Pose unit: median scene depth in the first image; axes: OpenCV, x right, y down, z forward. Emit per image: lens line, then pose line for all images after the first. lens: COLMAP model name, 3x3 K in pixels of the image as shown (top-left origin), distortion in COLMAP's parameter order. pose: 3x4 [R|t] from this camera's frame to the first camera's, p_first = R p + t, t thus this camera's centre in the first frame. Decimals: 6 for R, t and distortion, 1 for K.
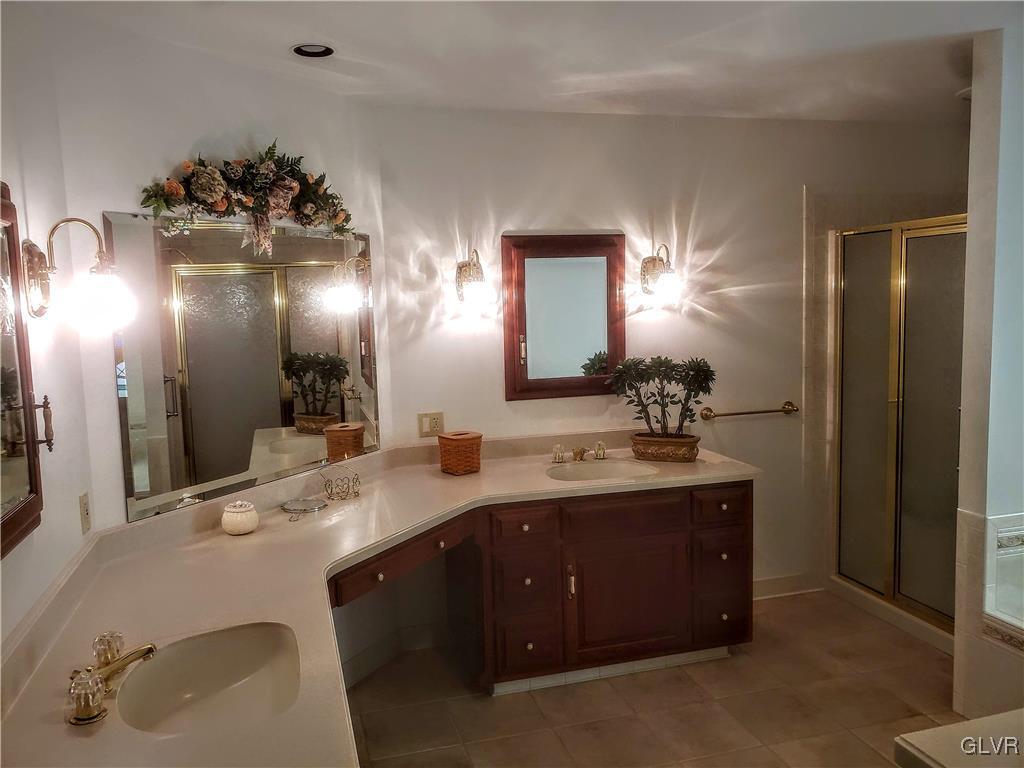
lens RADIAL K [[799.7, 0, 516.5], [0, 799.7, 376.5], [0, 0, 1]] dist [0.069776, -0.004135]
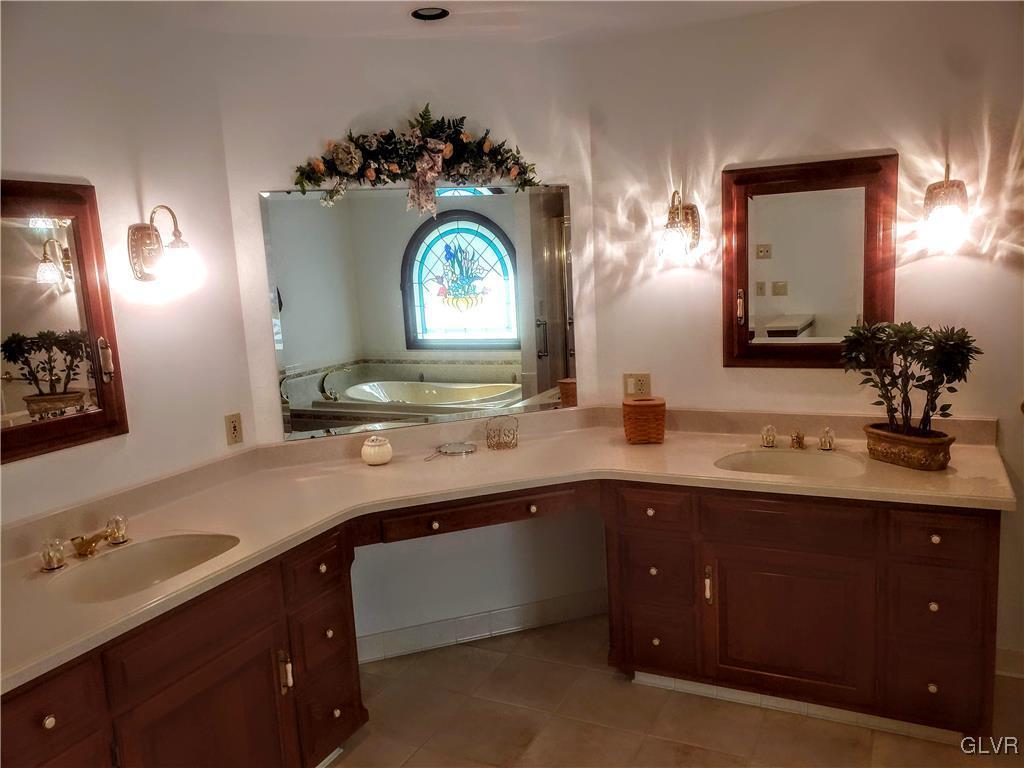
lens RADIAL K [[797.2, 0, 489.0], [0, 797.2, 386.3], [0, 0, 1]] dist [0.009084, -0.004250]
pose [[0.740209, 0.092756, -0.665949, 0.386595], [-0.033840, 0.994323, 0.100880, -0.027303], [0.671525, -0.052137, 0.739145, 0.203550]]
